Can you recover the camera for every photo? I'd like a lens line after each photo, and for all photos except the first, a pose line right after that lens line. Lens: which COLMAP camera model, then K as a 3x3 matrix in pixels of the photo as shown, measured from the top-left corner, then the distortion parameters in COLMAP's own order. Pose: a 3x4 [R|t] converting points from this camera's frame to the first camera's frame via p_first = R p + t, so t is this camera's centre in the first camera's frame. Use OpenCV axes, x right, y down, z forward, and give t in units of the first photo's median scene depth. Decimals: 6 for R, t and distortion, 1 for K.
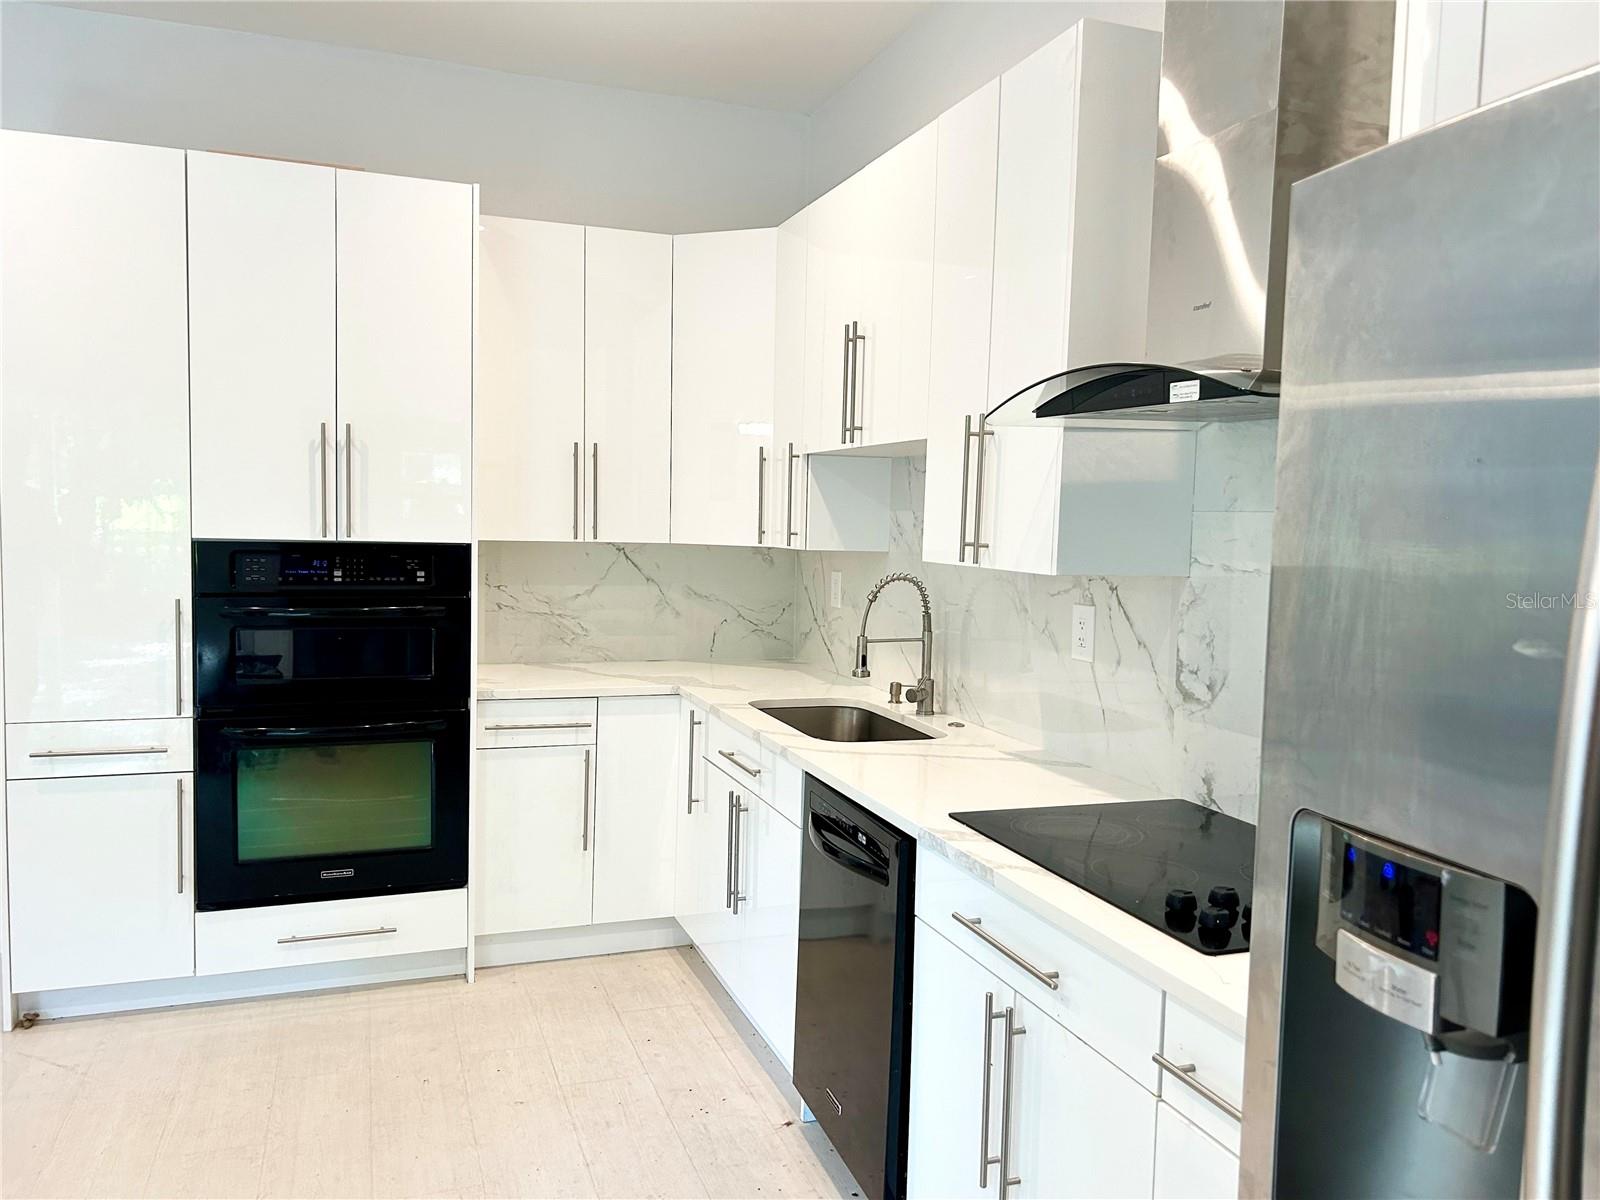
lens RADIAL K [[1208.5, 0, 806.4], [0, 1208.5, 604.6], [0, 0, 1]] dist [0.065060, -0.075906]
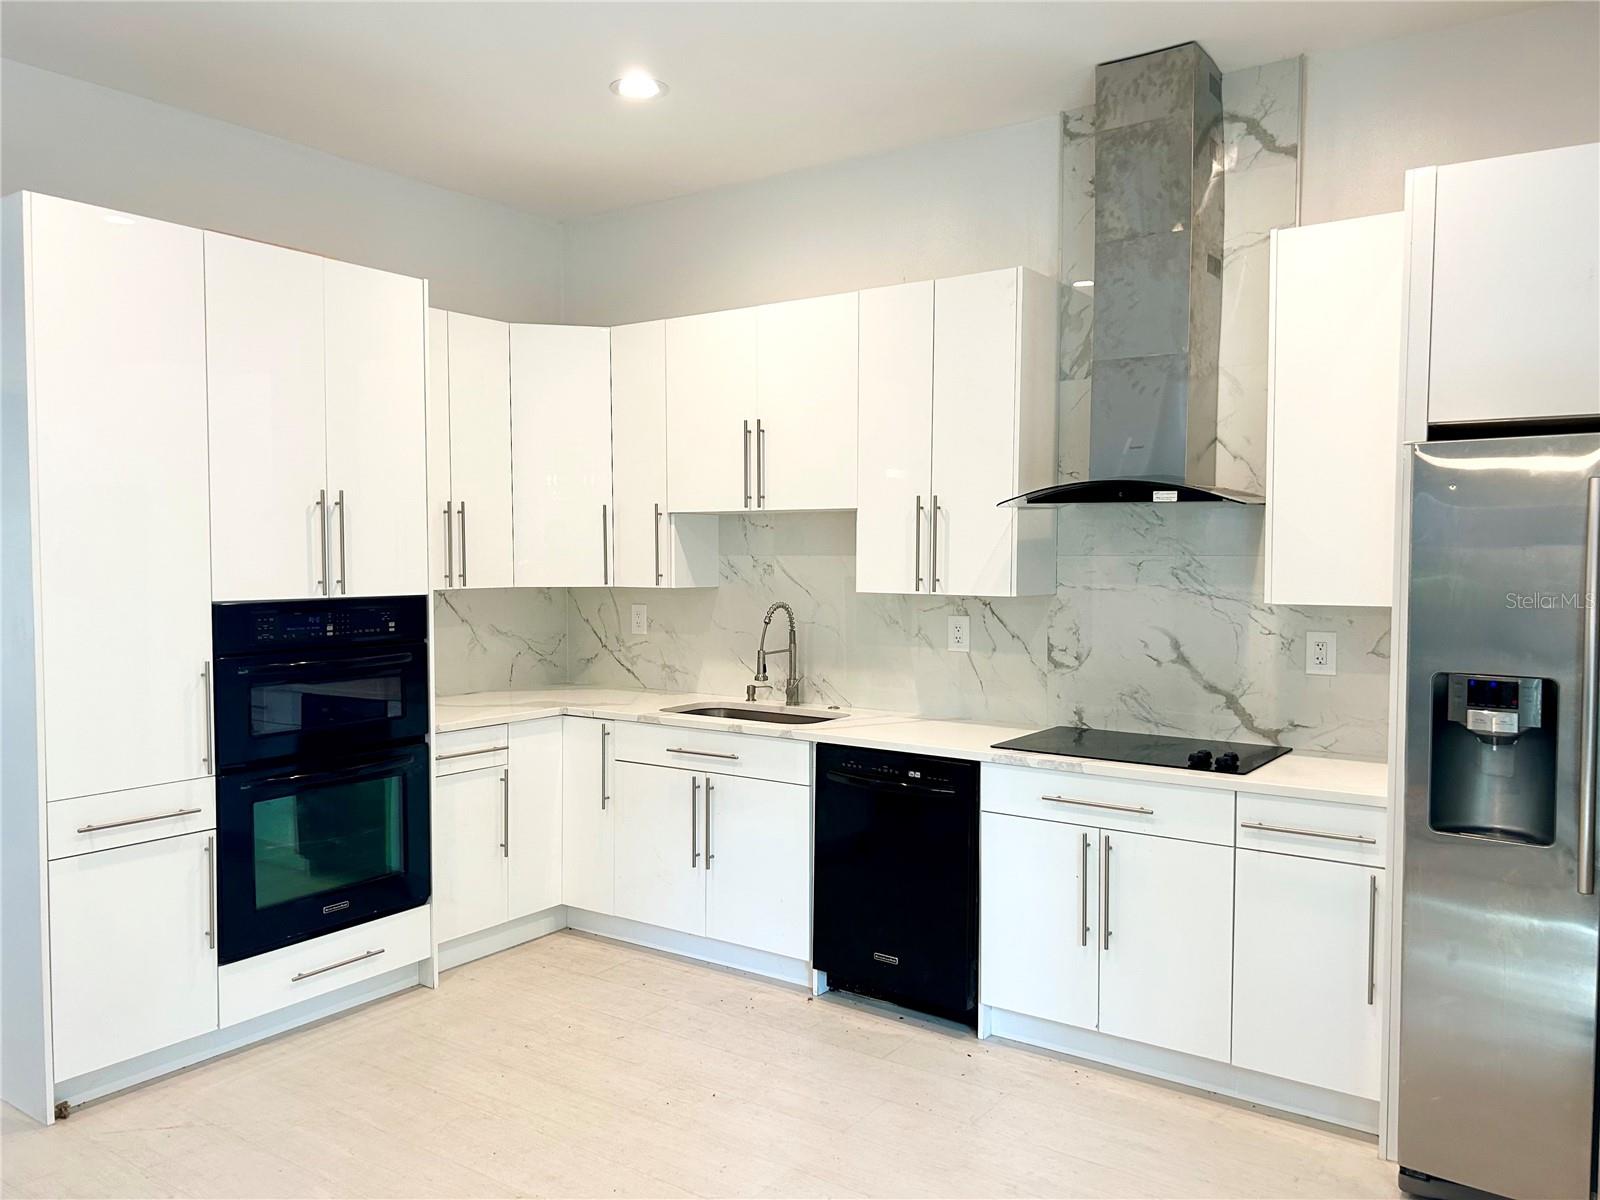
lens RADIAL K [[1208.5, 0, 801.8], [0, 1208.5, 608.5], [0, 0, 1]] dist [0.065060, -0.075906]
pose [[0.820761, -0.051394, 0.568955, -0.680088], [0.061034, 0.998133, 0.002115, -0.020439], [-0.568002, 0.032990, 0.822366, -0.132429]]
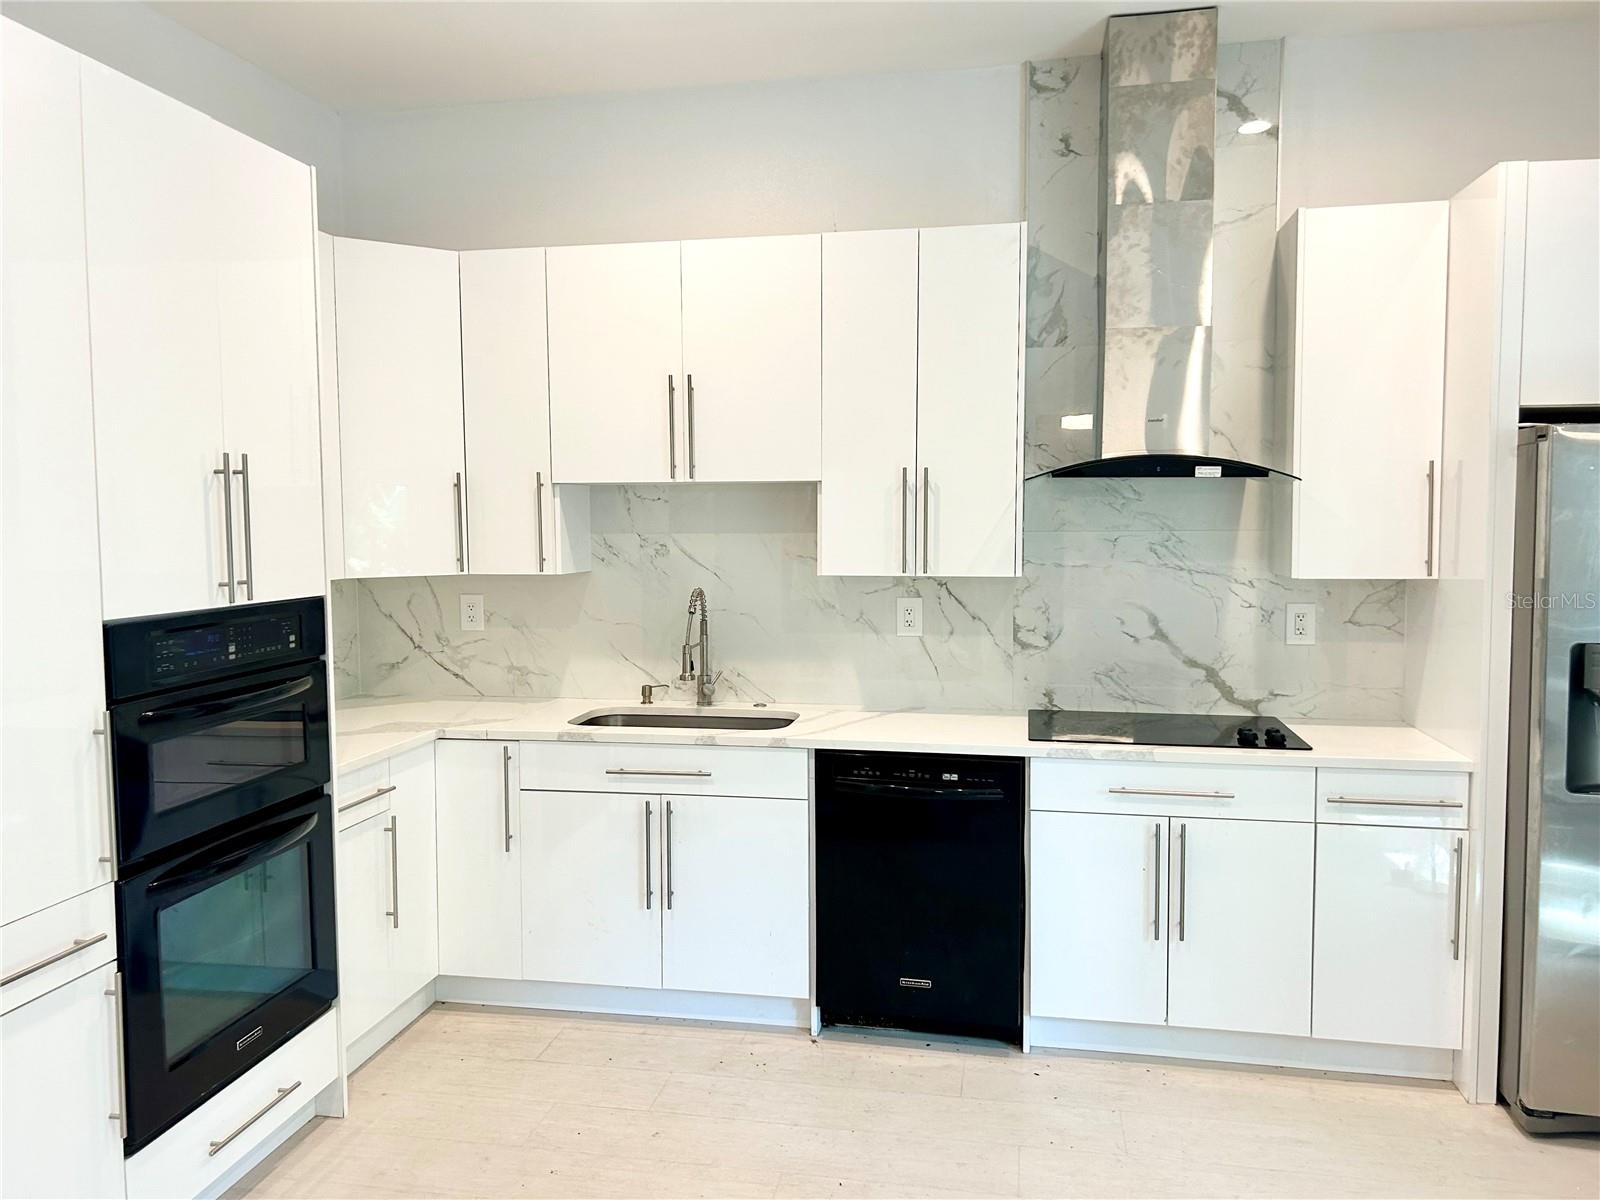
lens RADIAL K [[1208.5, 0, 789.6], [0, 1208.5, 596.5], [0, 0, 1]] dist [0.065060, -0.075906]
pose [[0.515085, -0.086512, 0.852762, -0.886442], [0.081204, 0.995344, 0.051927, -0.072160], [-0.853284, 0.042501, 0.519712, 0.314555]]
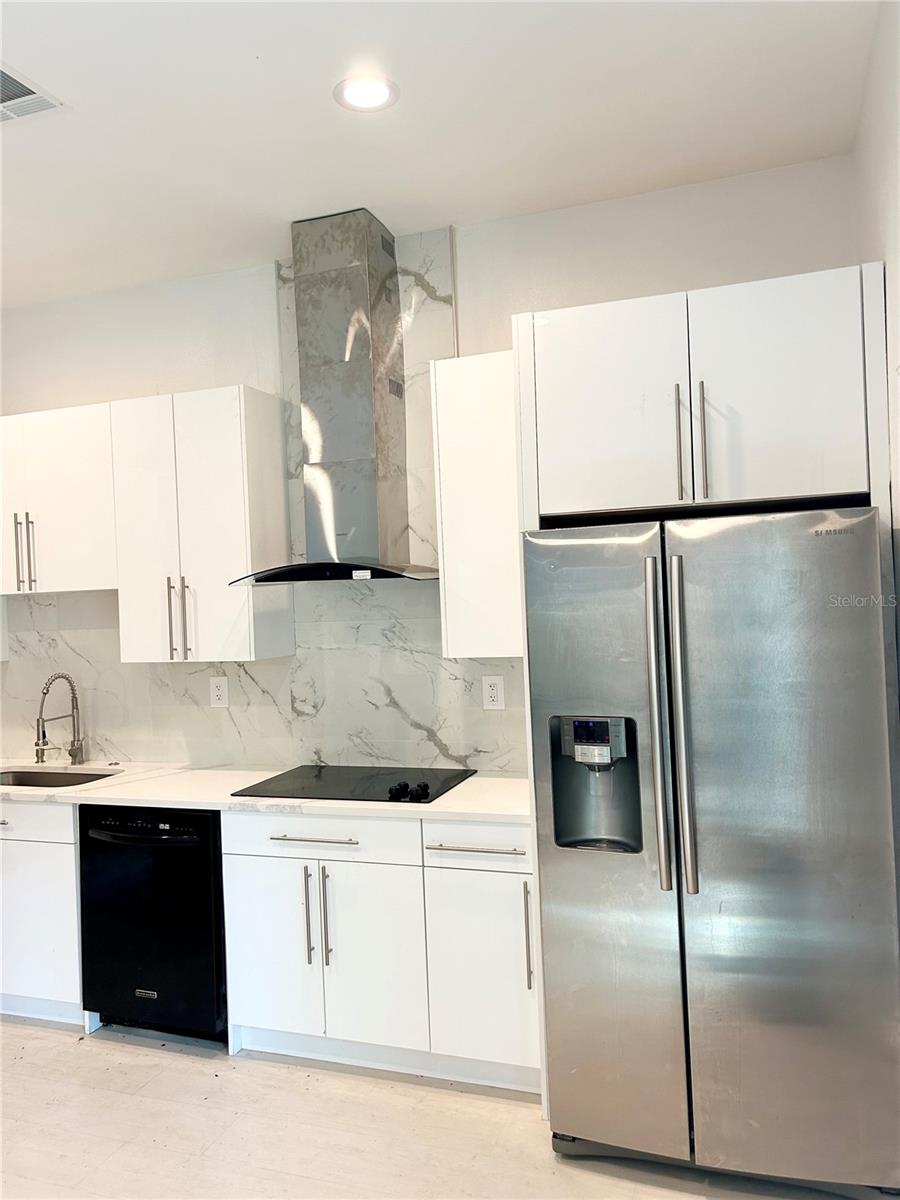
lens RADIAL K [[906.4, 0, 445.6], [0, 906.4, 596.3], [0, 0, 1]] dist [0.065060, -0.075906]
pose [[0.637532, -0.055125, 0.768449, -0.497599], [0.113839, 0.993228, -0.023195, -0.040508], [-0.761967, 0.102268, 0.639490, -0.122528]]
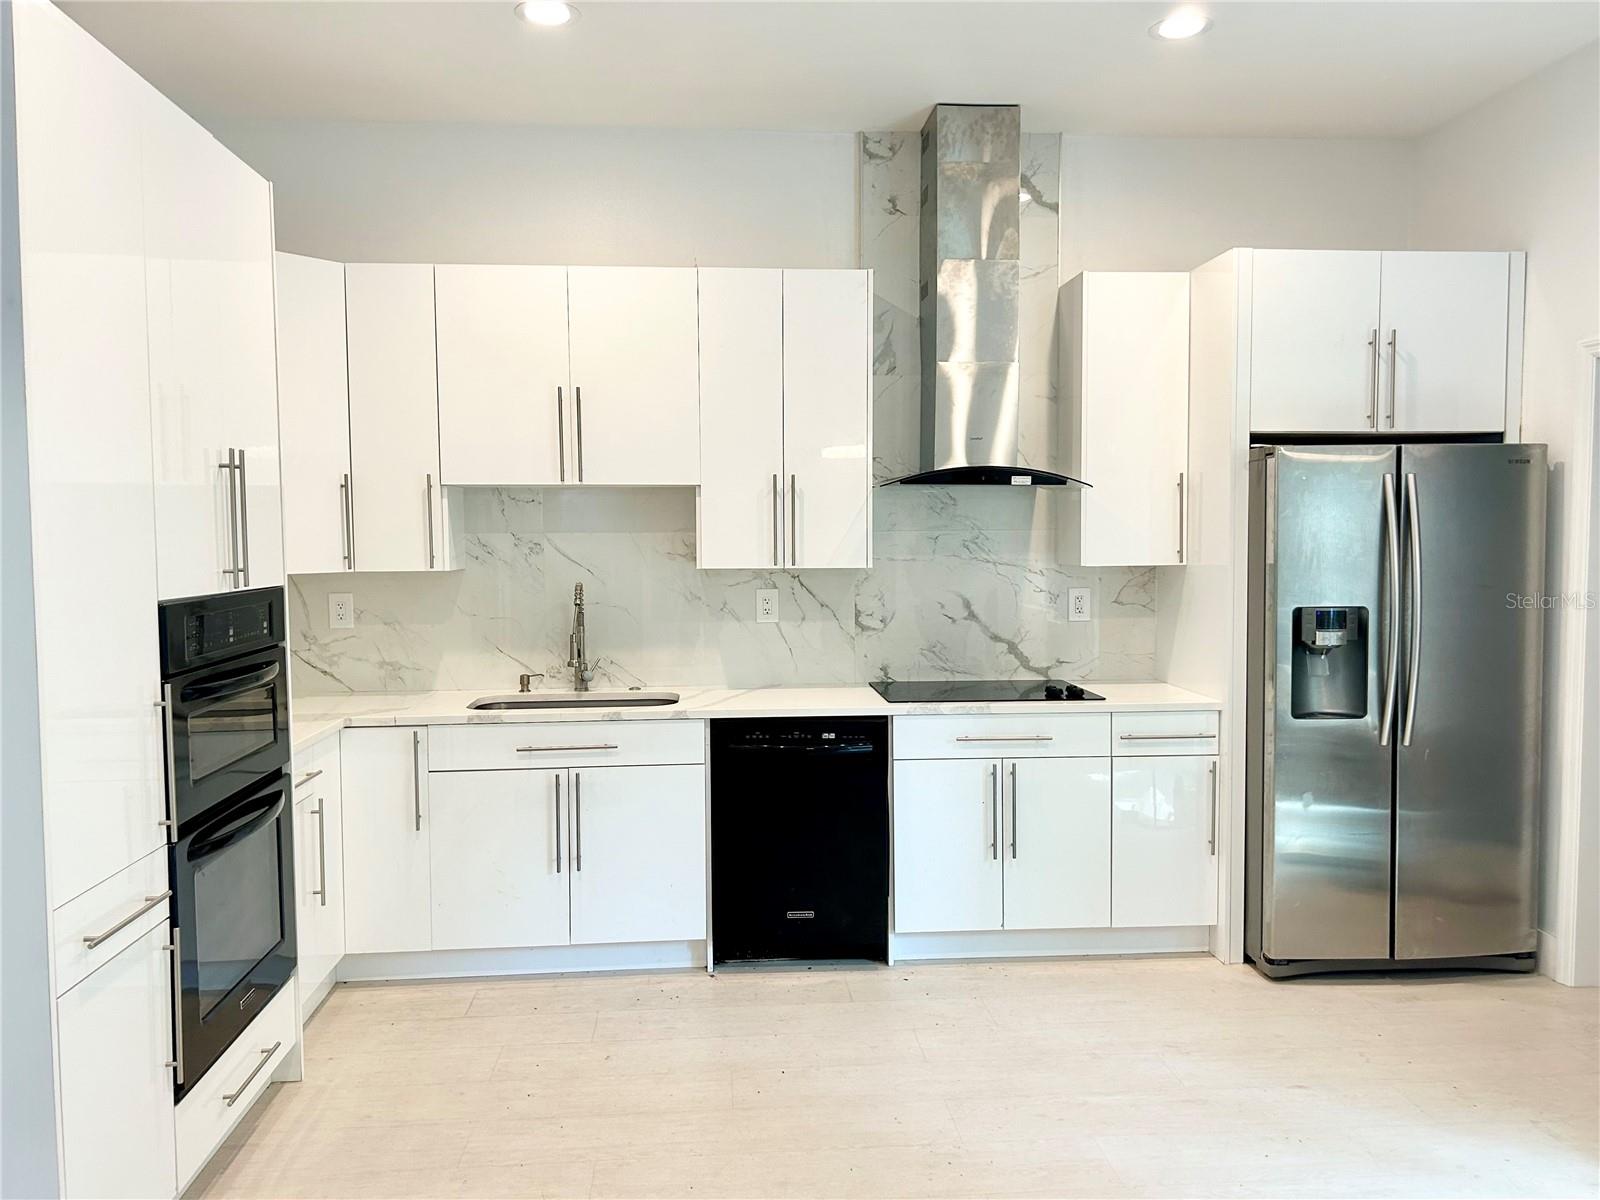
lens RADIAL K [[1208.5, 0, 800.1], [0, 1208.5, 603.1], [0, 0, 1]] dist [0.065060, -0.075906]
pose [[0.265687, -0.084976, 0.960307, -1.105804], [0.083359, 0.994402, 0.064930, -0.068664], [-0.960449, 0.062799, 0.271283, 0.428730]]
